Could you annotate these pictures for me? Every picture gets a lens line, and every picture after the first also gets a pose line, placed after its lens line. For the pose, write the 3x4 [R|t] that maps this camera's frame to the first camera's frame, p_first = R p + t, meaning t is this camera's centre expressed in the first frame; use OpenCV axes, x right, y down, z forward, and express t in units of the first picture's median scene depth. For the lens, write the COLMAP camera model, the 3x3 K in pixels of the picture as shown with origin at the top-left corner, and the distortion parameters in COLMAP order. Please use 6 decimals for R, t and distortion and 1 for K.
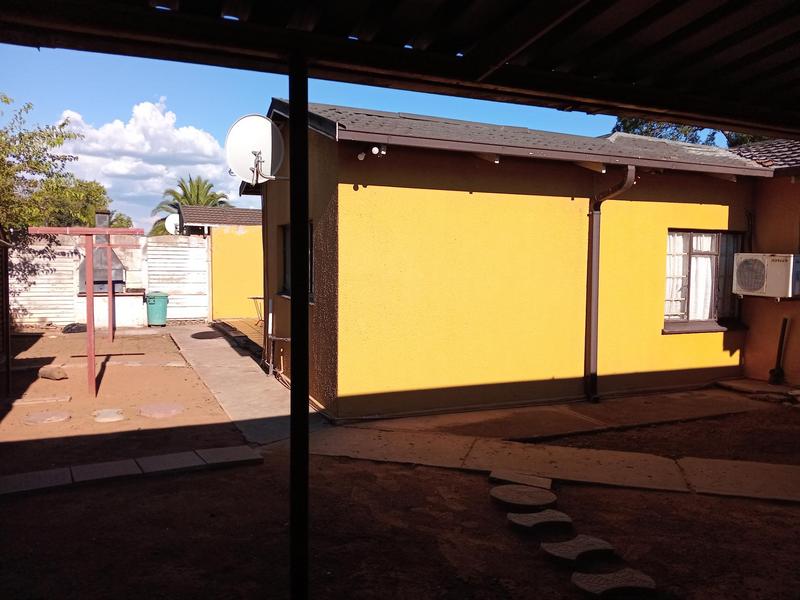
lens RADIAL K [[621.1, 0, 394.3], [0, 621.1, 297.0], [0, 0, 1]] dist [0.062742, -0.122666]
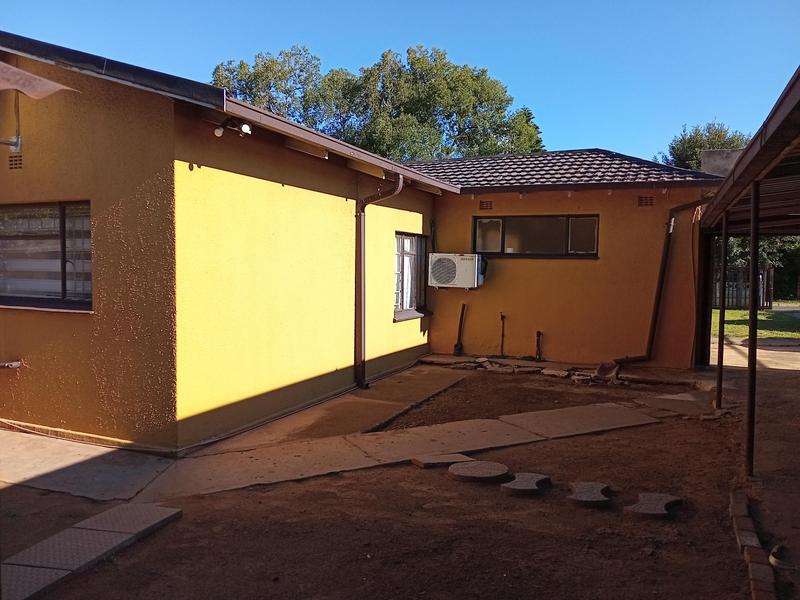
lens RADIAL K [[621.1, 0, 404.4], [0, 621.1, 296.8], [0, 0, 1]] dist [0.062742, -0.122666]
pose [[0.710122, -0.035488, 0.703184, -0.454716], [0.033931, 0.999293, 0.016166, -0.007217], [-0.703261, 0.012380, 0.710824, 0.211226]]
